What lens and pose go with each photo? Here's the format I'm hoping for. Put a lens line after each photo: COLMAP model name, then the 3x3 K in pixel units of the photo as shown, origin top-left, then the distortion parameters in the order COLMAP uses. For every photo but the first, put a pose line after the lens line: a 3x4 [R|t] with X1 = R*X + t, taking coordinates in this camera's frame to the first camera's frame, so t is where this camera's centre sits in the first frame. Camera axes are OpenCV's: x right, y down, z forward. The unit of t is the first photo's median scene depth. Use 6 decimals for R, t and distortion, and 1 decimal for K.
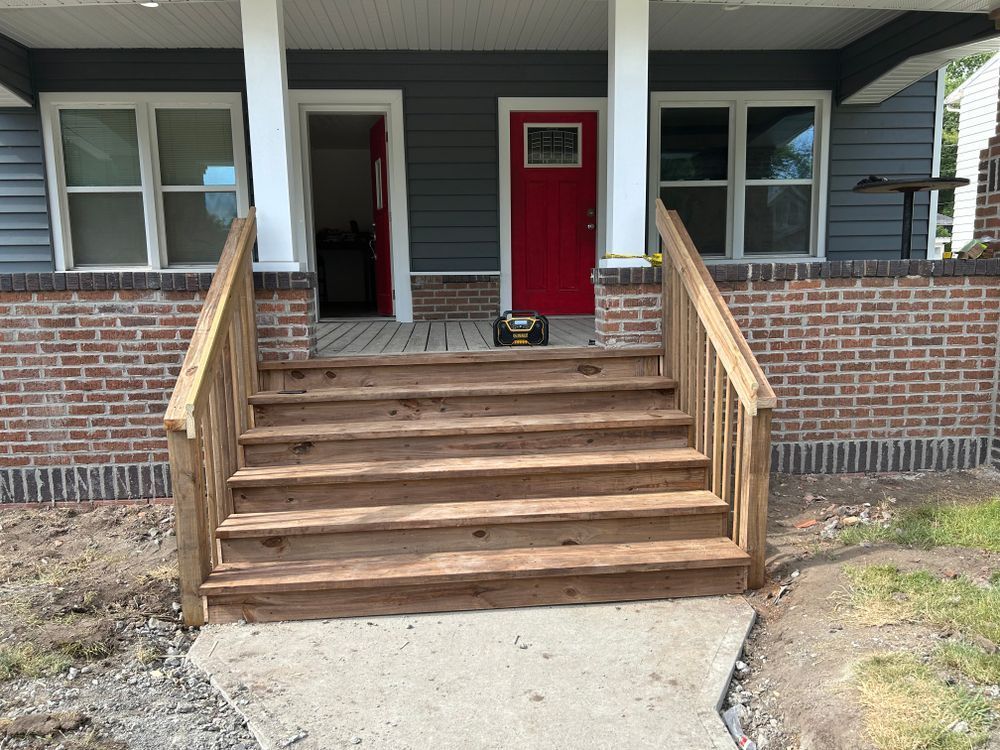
lens RADIAL K [[750.2, 0, 504.1], [0, 750.2, 375.9], [0, 0, 1]] dist [0.021953, 0.000050]
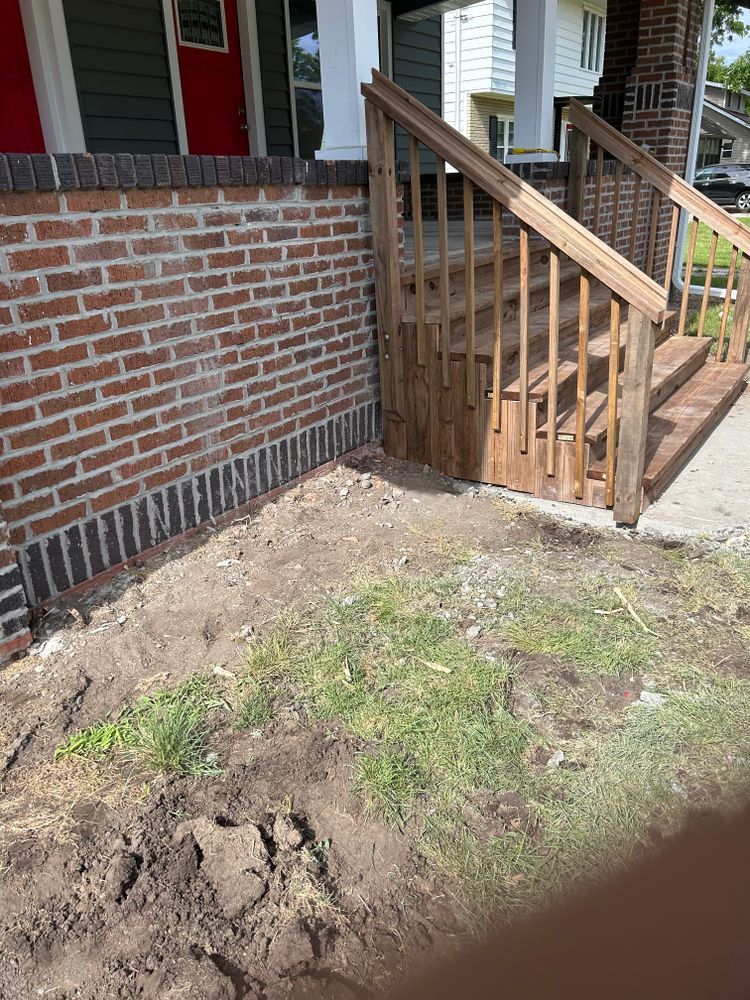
lens RADIAL K [[750.2, 0, 378.2], [0, 750.2, 502.0], [0, 0, 1]] dist [0.021953, 0.000050]
pose [[0.626882, -0.306903, 0.716122, -1.002519], [0.132959, 0.947806, 0.289803, -0.026035], [-0.767686, -0.086457, 0.634968, 0.460348]]
